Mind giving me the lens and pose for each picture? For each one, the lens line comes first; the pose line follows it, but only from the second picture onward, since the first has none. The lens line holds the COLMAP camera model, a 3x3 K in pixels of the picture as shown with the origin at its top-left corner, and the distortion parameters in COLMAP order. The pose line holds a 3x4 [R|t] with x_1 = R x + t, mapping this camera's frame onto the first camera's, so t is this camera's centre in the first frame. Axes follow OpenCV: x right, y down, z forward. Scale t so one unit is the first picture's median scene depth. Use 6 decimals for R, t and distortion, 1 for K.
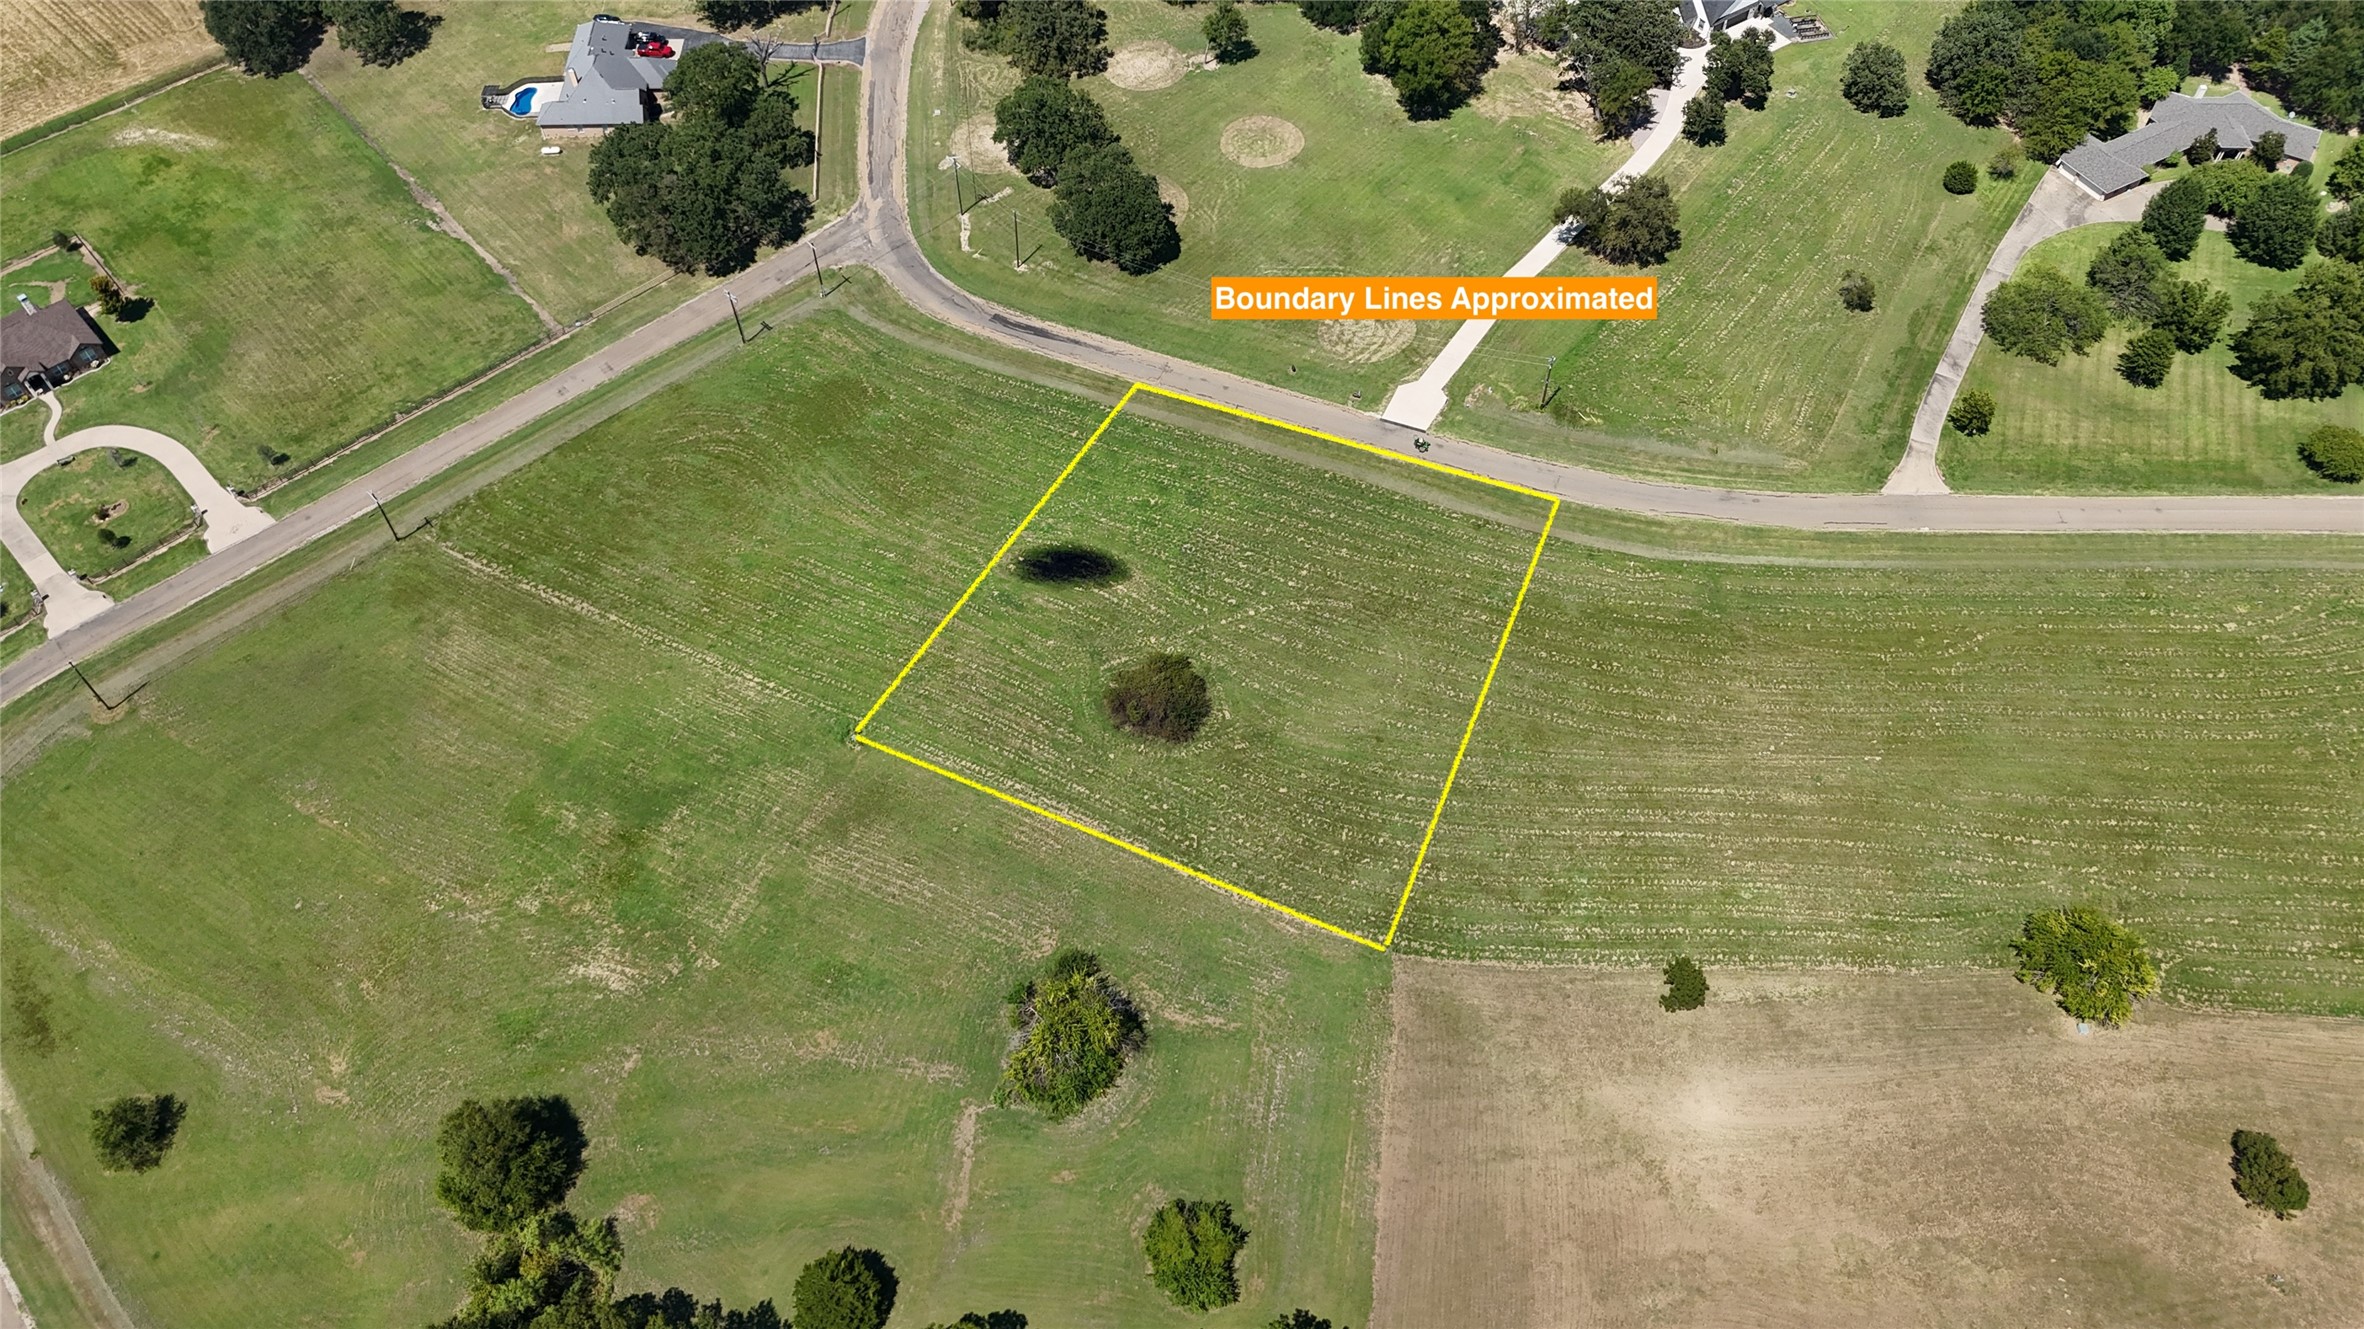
lens RADIAL K [[1748.9, 0, 1182.0], [0, 1748.9, 664.5], [0, 0, 1]] dist [0.052744, -0.035457]
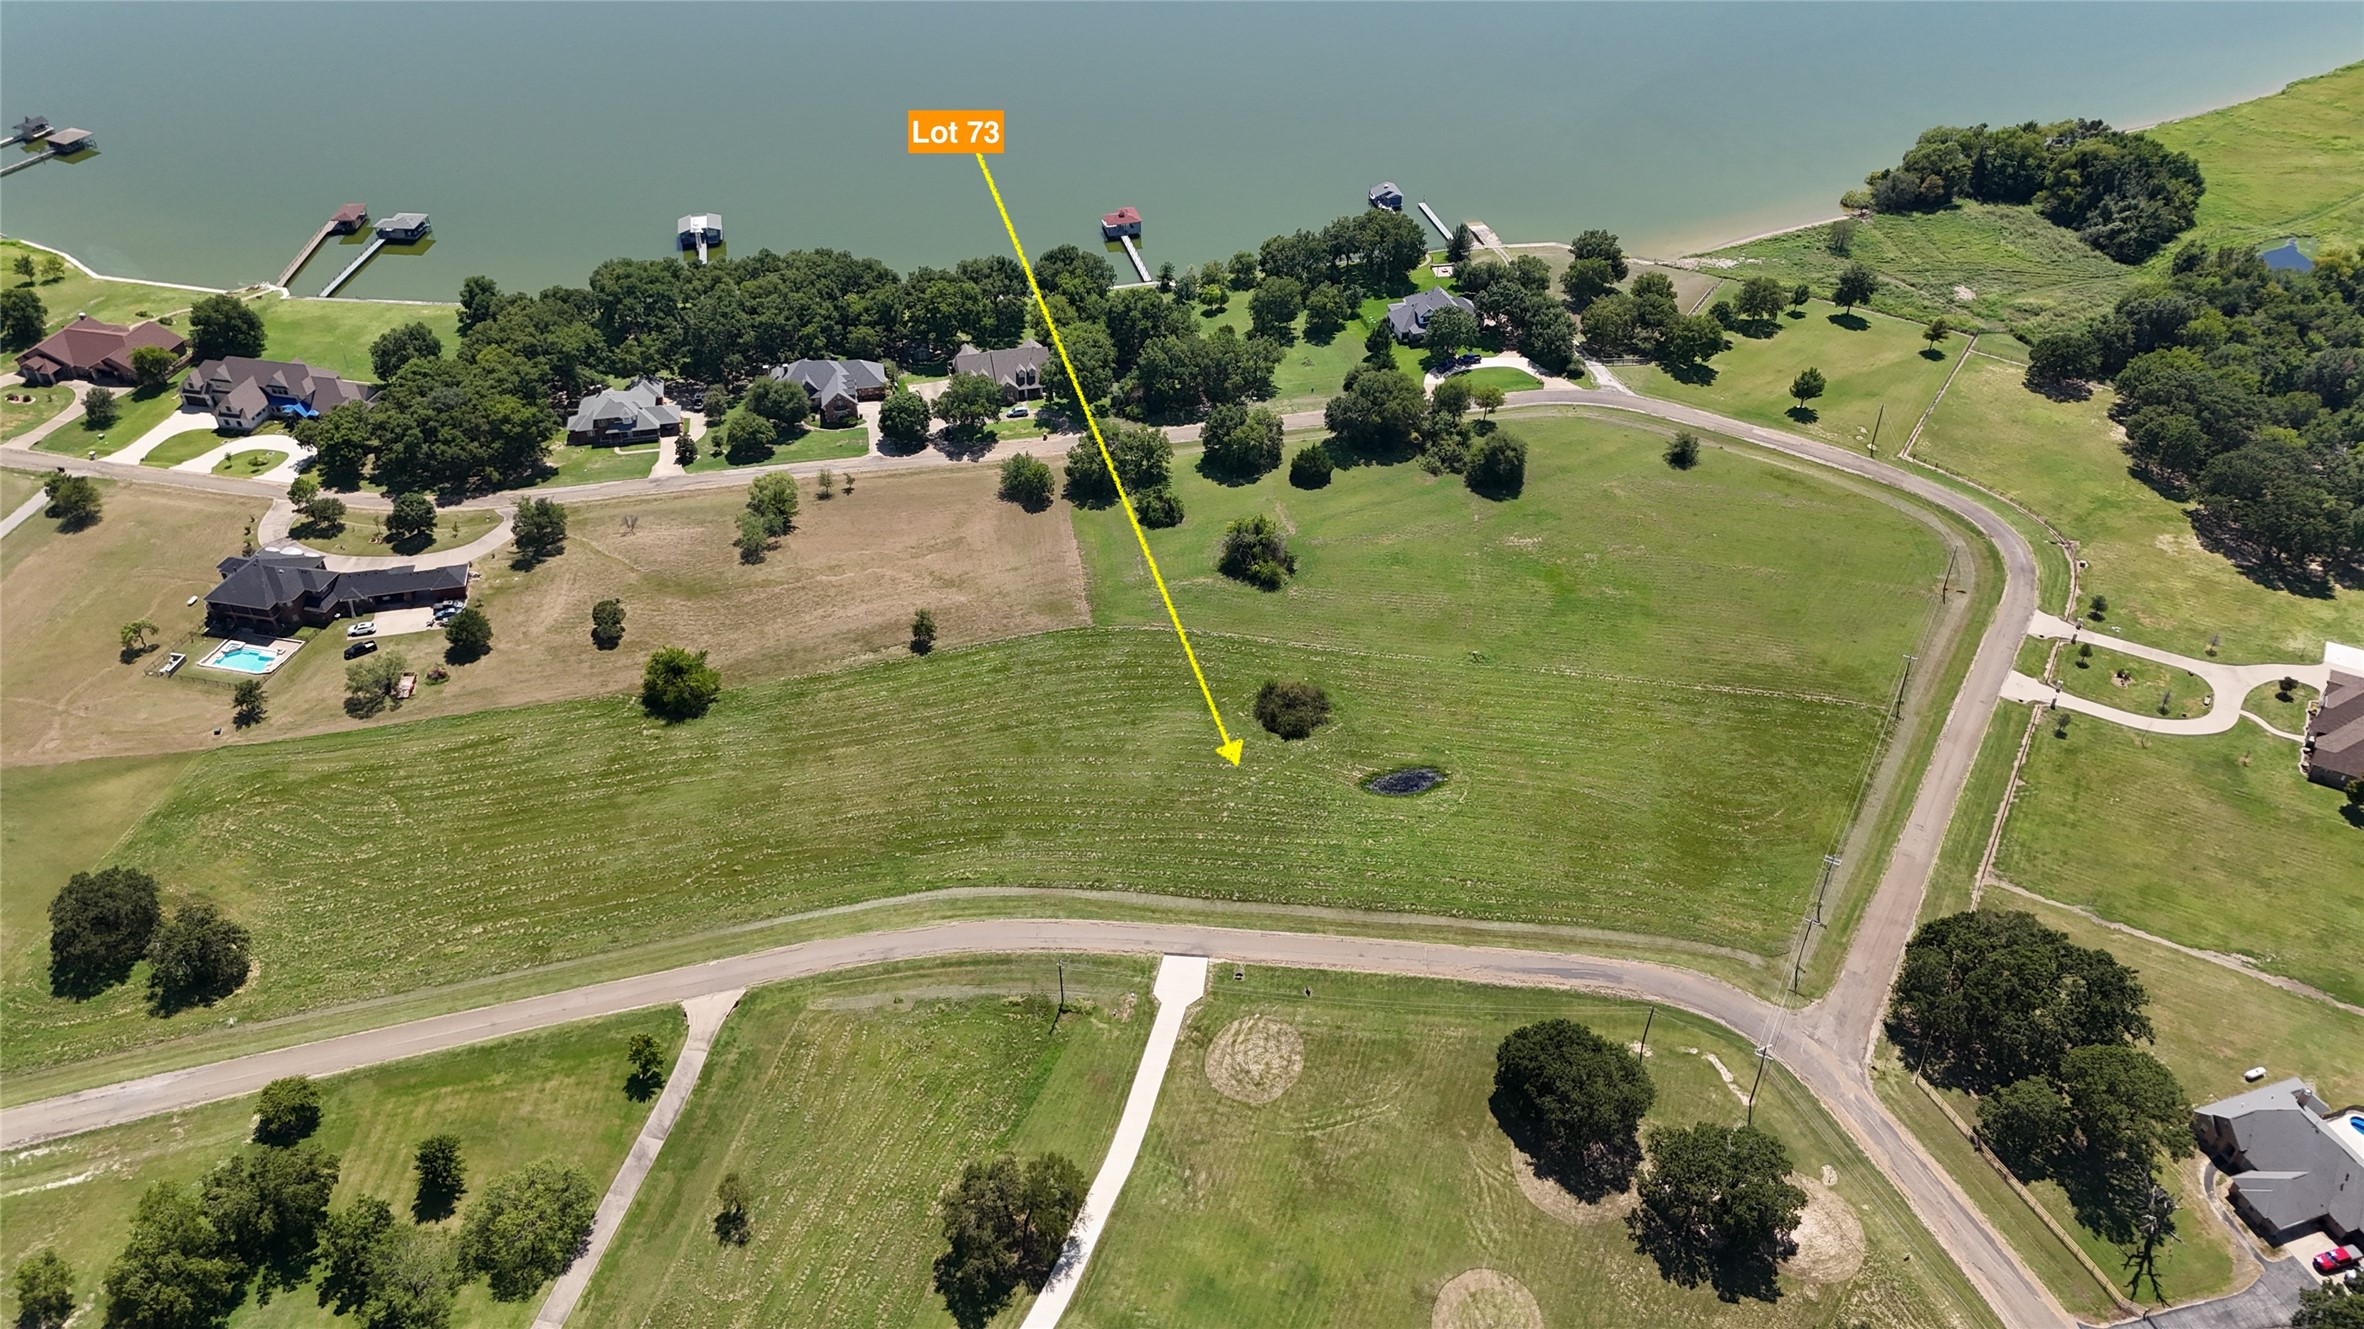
lens RADIAL K [[1740.1, 0, 1180.0], [0, 1740.1, 667.6], [0, 0, 1]] dist [0.063294, -0.053598]
pose [[-0.956262, 0.197824, -0.215471, 0.323131], [-0.220123, -0.001566, 0.975471, -1.165026], [0.192634, 0.980236, 0.045043, 0.781708]]
